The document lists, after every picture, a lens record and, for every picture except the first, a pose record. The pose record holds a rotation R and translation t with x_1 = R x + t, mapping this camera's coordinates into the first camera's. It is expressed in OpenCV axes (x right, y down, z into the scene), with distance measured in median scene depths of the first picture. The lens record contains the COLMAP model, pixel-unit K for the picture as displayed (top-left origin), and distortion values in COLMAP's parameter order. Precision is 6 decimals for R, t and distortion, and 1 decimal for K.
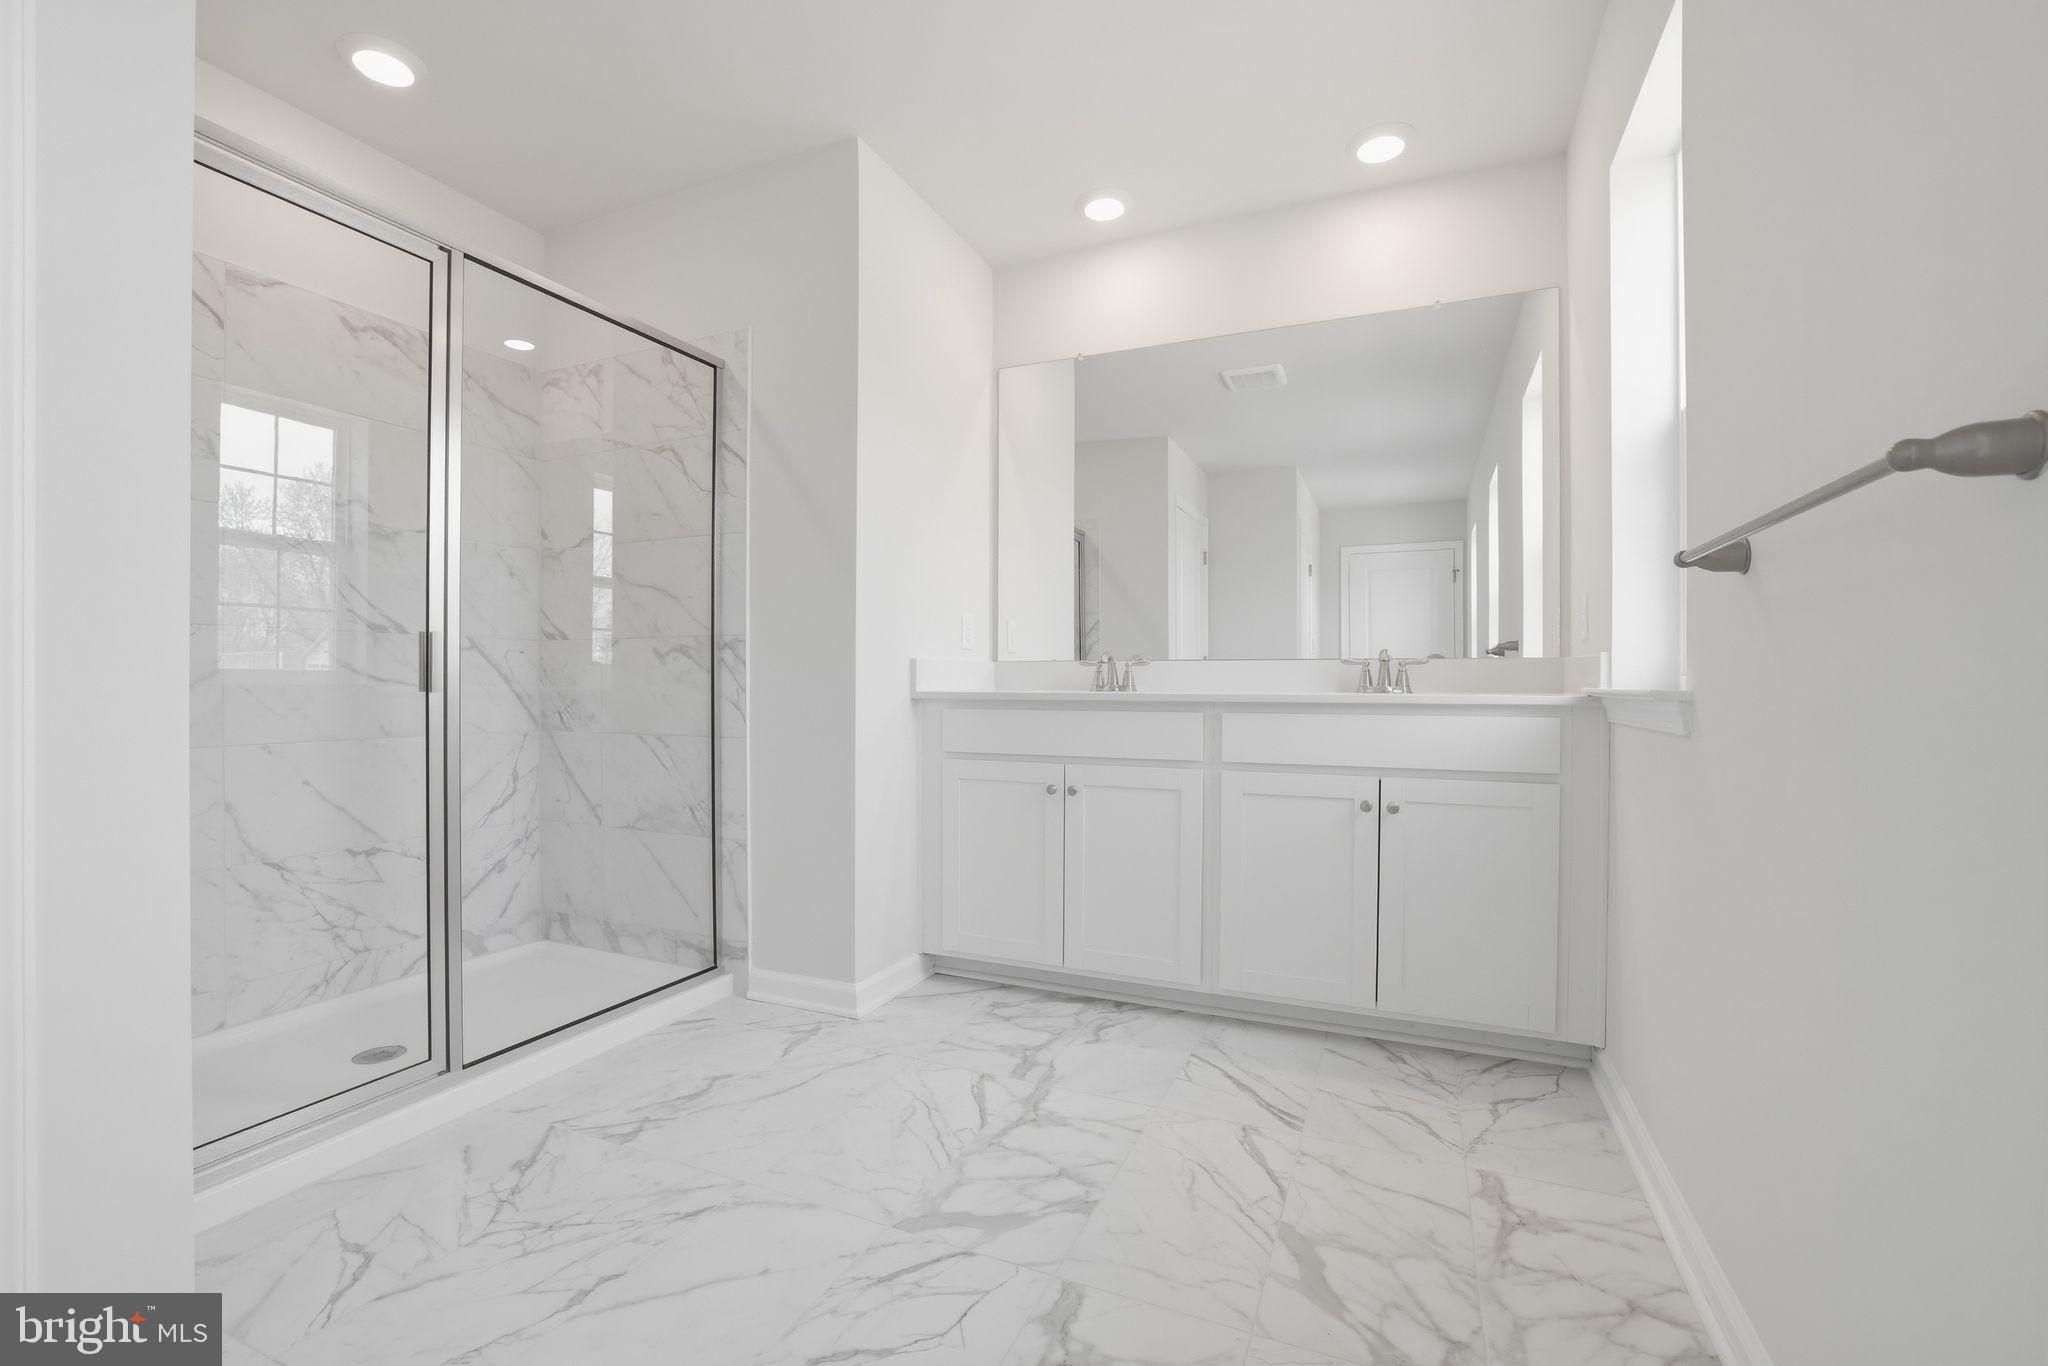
lens RADIAL K [[890.1, 0, 1017.2], [0, 890.1, 683.1], [0, 0, 1]] dist [-0.032698, 0.009619]
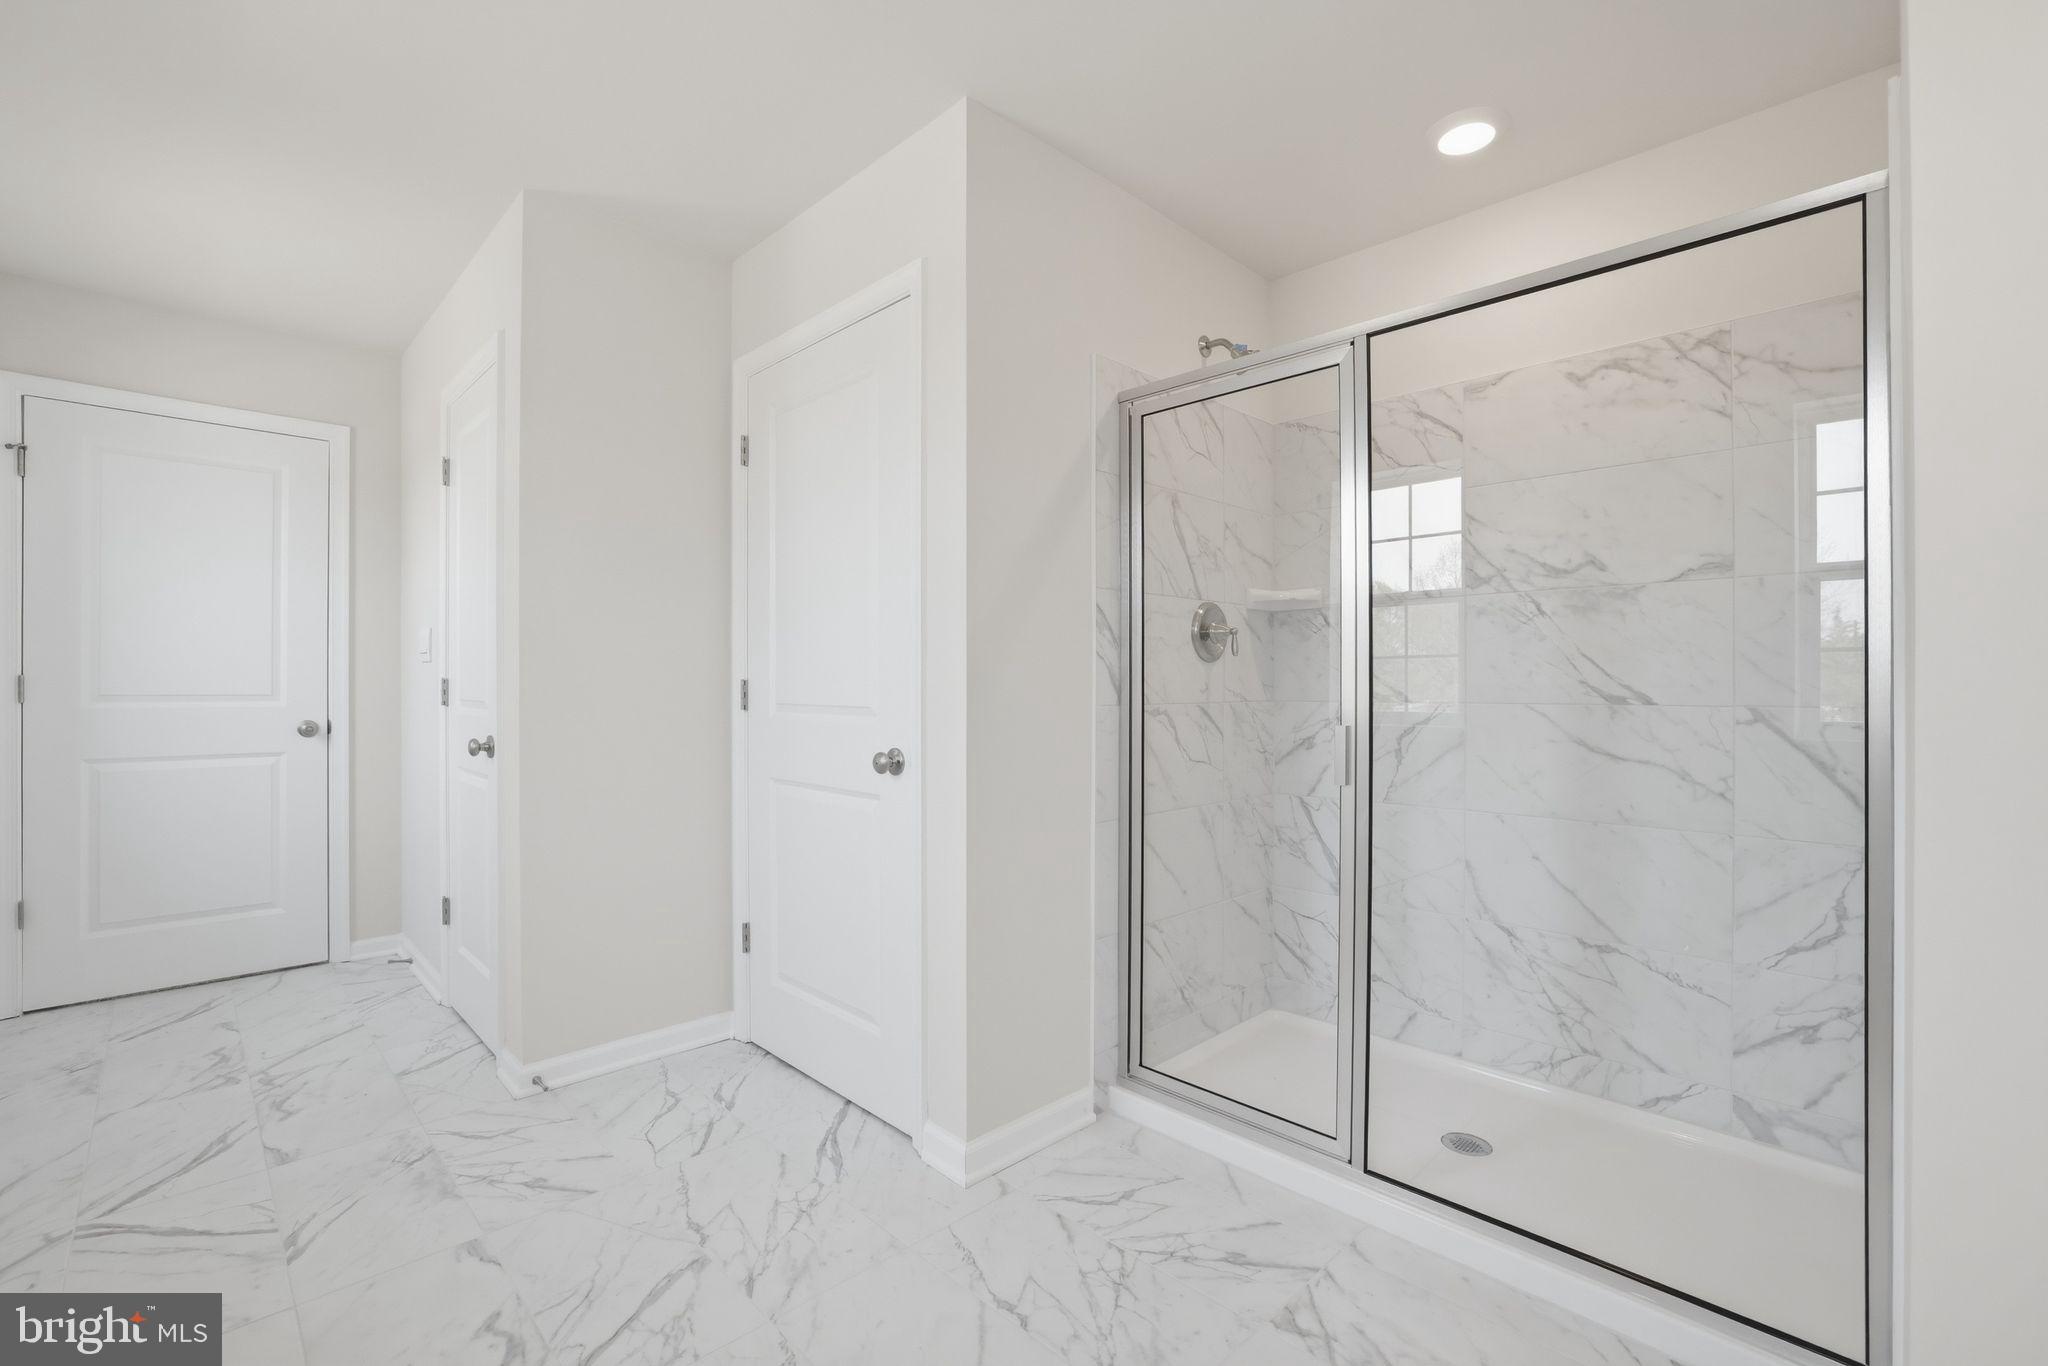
lens RADIAL K [[890.1, 0, 1015.8], [0, 890.1, 684.4], [0, 0, 1]] dist [-0.032698, 0.009619]
pose [[-0.370033, -0.004589, -0.929007, 0.339244], [-0.001714, 0.999989, -0.004257, -0.077643], [0.929017, 0.000017, -0.370037, 0.811013]]
